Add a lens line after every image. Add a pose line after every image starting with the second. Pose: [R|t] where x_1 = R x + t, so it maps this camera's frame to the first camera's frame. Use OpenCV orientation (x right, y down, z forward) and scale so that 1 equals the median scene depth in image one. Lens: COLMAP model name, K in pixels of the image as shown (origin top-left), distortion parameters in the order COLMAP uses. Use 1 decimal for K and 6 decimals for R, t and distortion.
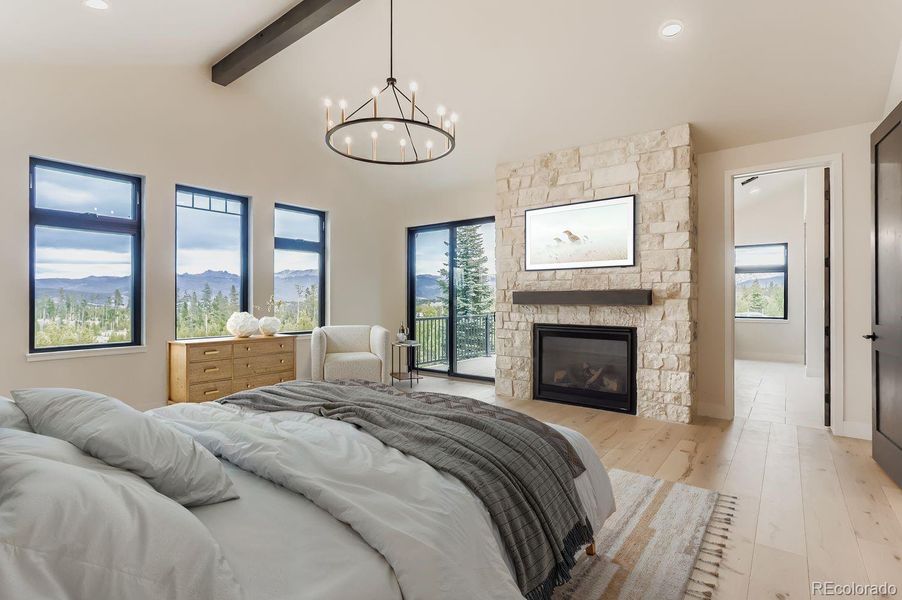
lens RADIAL K [[430.9, 0, 457.5], [0, 430.9, 298.9], [0, 0, 1]] dist [-0.005783, 0.002825]
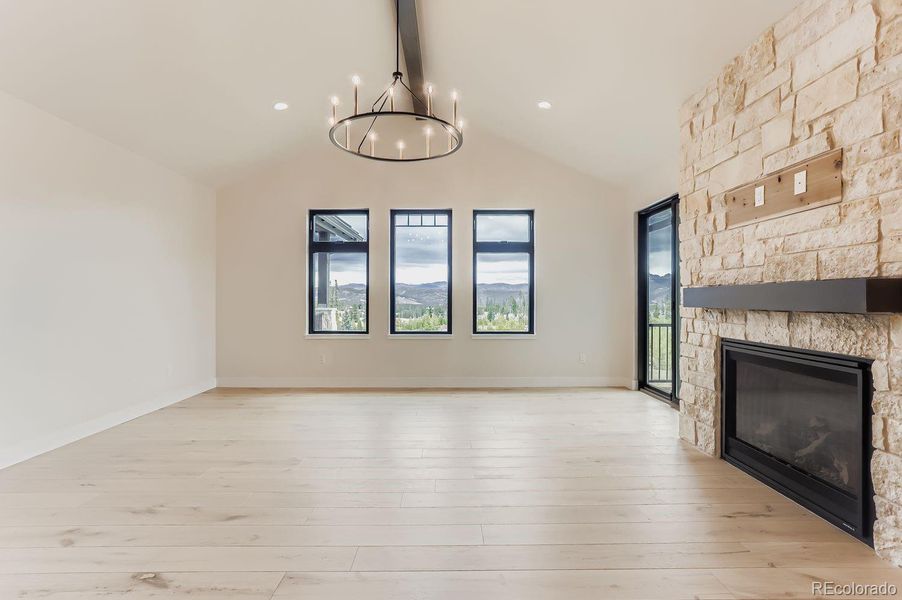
lens RADIAL K [[430.9, 0, 458.6], [0, 430.9, 296.9], [0, 0, 1]] dist [-0.005783, 0.002825]
pose [[0.616922, -0.001079, -0.787024, 0.446712], [-0.004641, 0.999977, -0.005008, 0.002314], [0.787011, 0.006742, 0.616903, 0.319238]]
